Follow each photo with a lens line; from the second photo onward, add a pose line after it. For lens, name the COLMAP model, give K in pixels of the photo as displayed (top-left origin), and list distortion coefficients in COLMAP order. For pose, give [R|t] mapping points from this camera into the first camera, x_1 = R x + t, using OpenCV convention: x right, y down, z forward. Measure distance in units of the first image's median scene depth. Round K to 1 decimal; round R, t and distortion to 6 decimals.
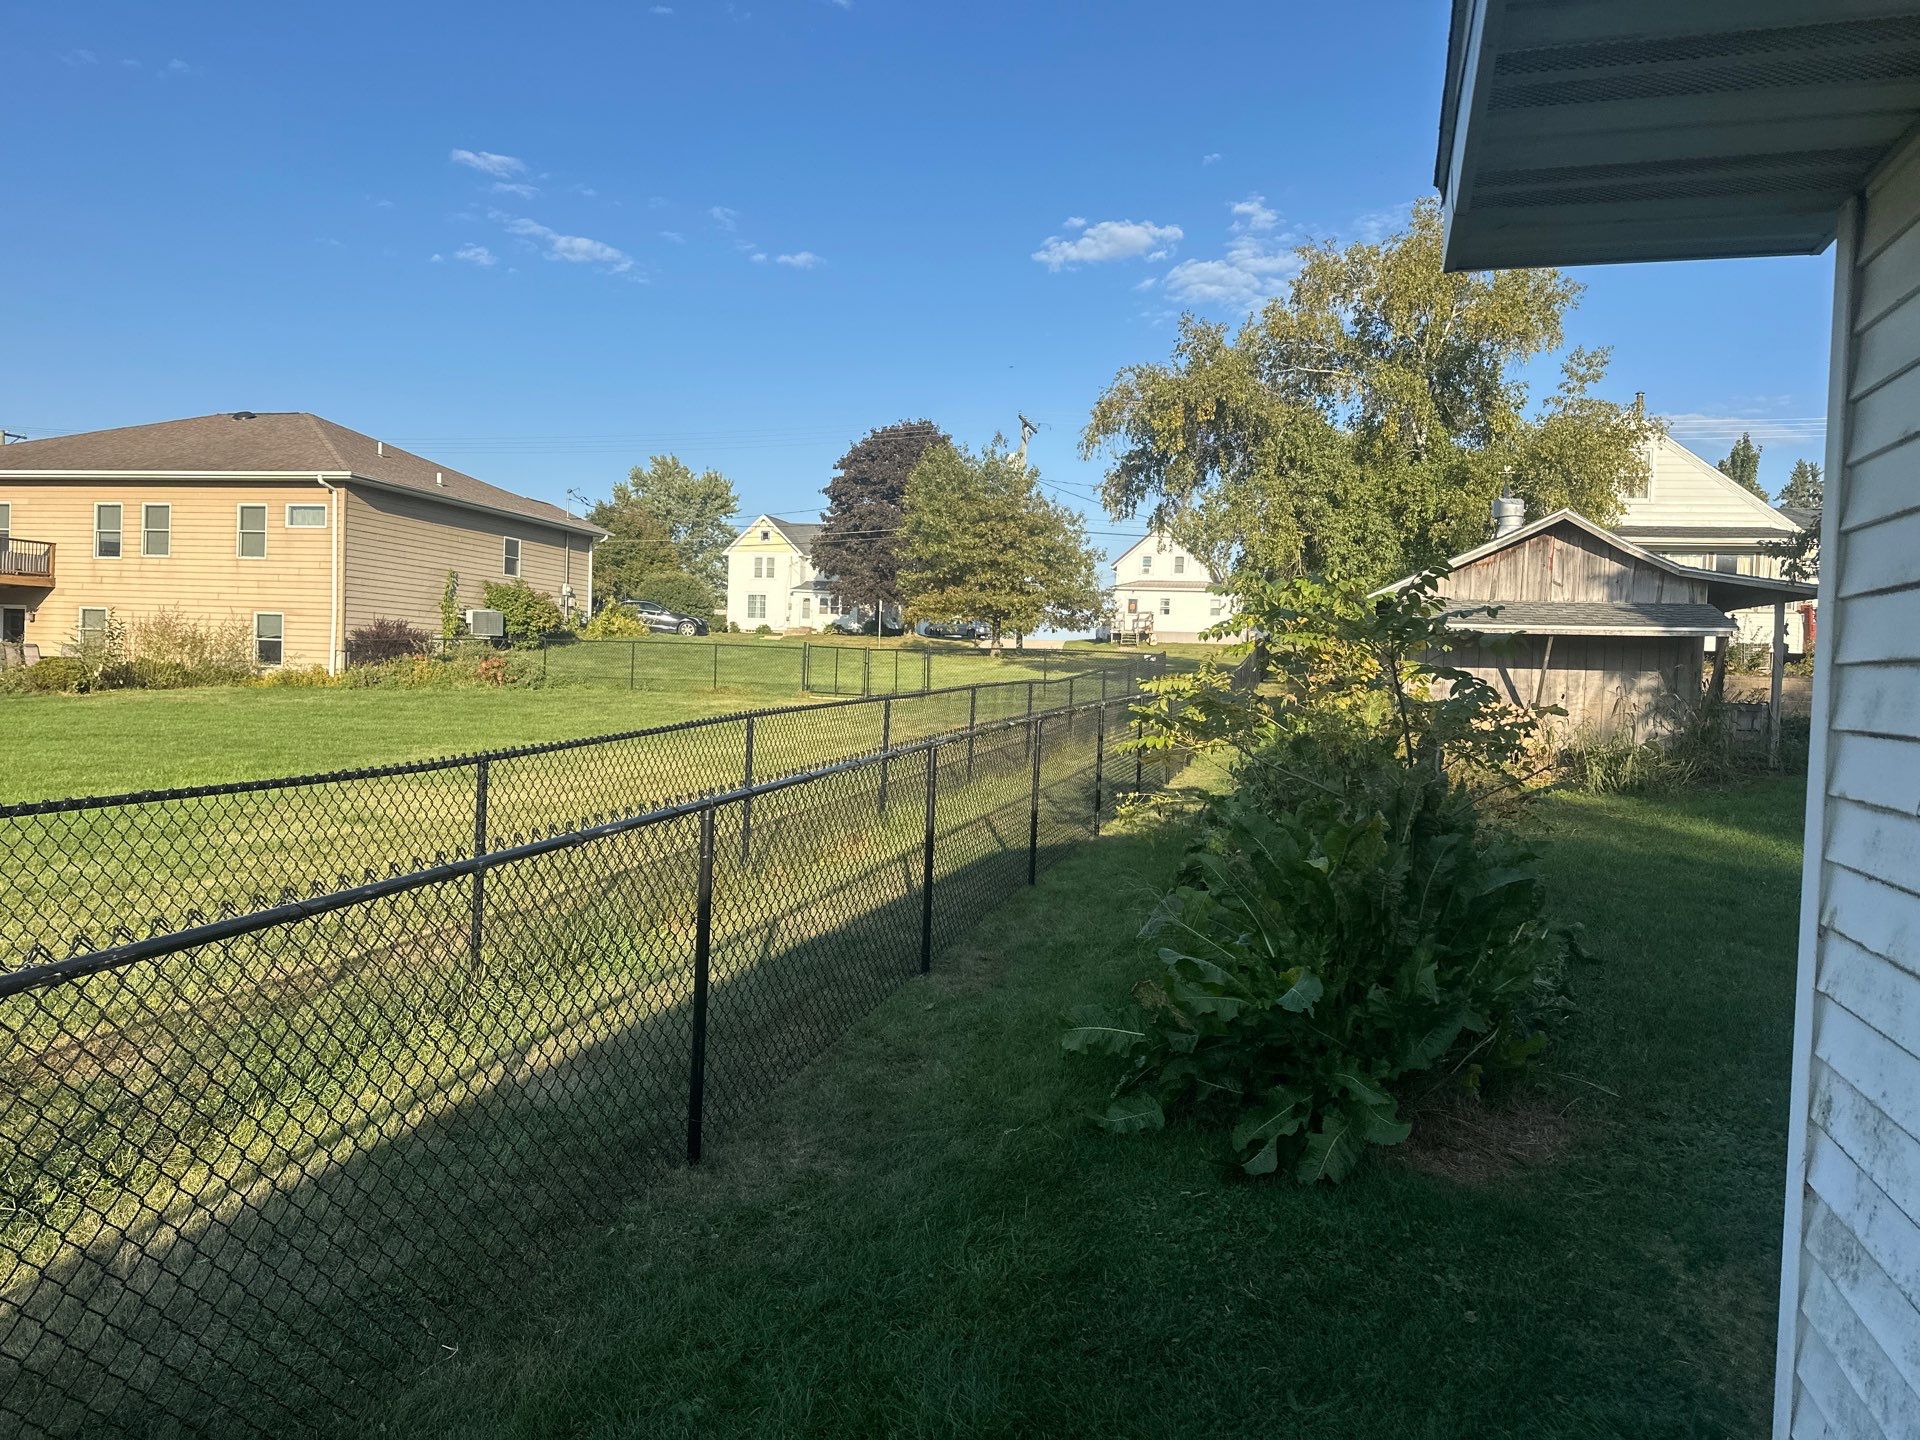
lens RADIAL K [[1381.4, 0, 960.0], [0, 1381.4, 720.0], [0, 0, 1]] dist [0.095924, -0.189627]
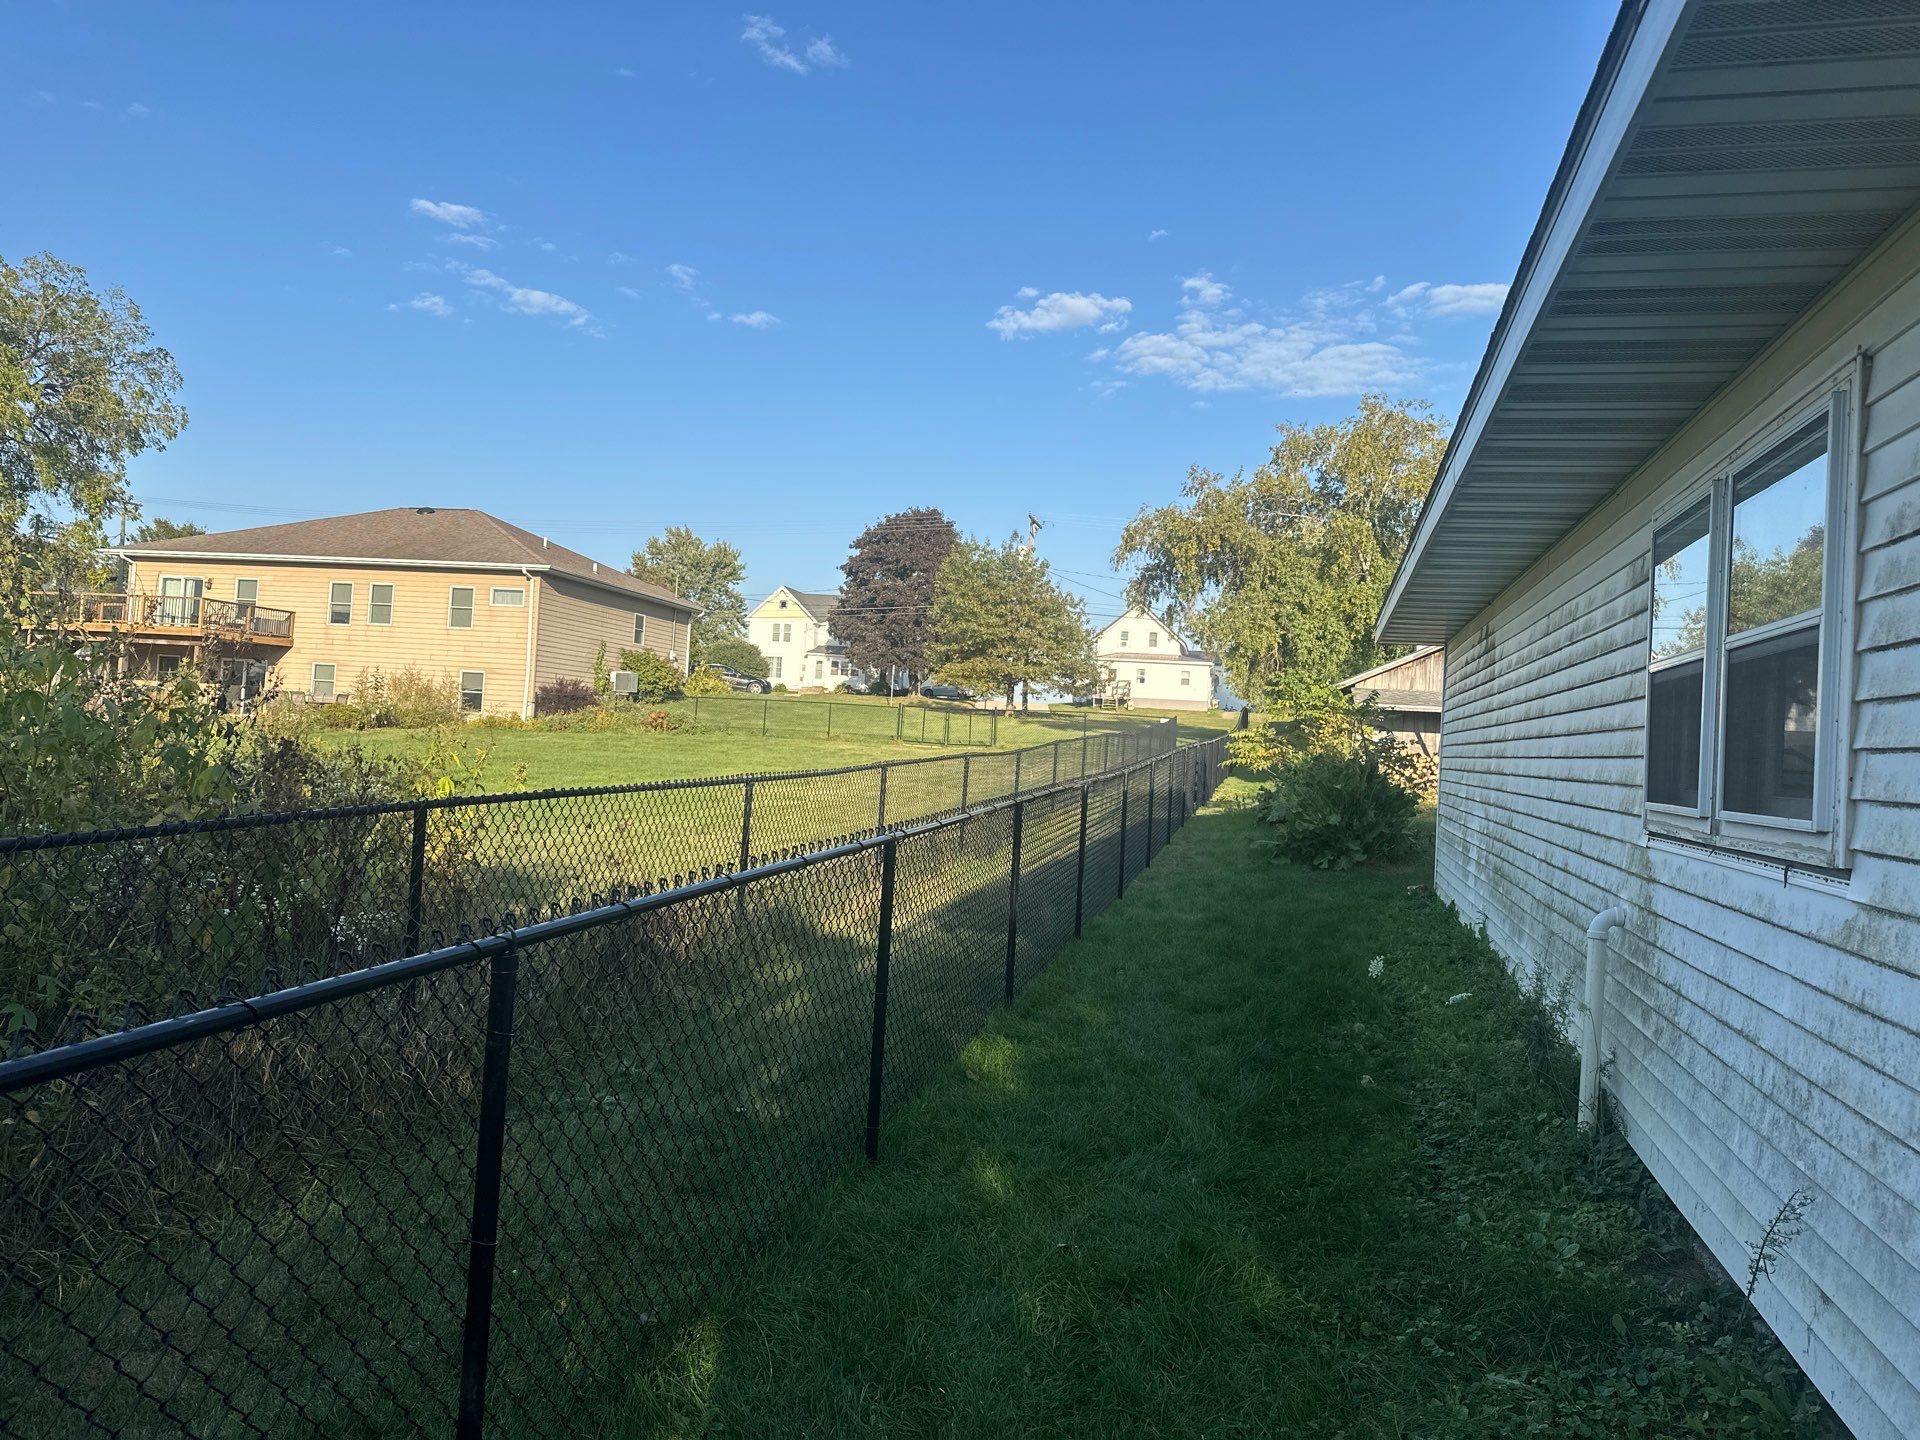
lens RADIAL K [[1335.8, 0, 949.3], [0, 1335.8, 694.0], [0, 0, 1]] dist [0.066263, -0.058788]
pose [[0.999570, 0.022134, 0.019227, -0.067928], [-0.020894, 0.997827, -0.062483, 0.010160], [-0.020568, 0.062054, 0.997861, -0.201731]]
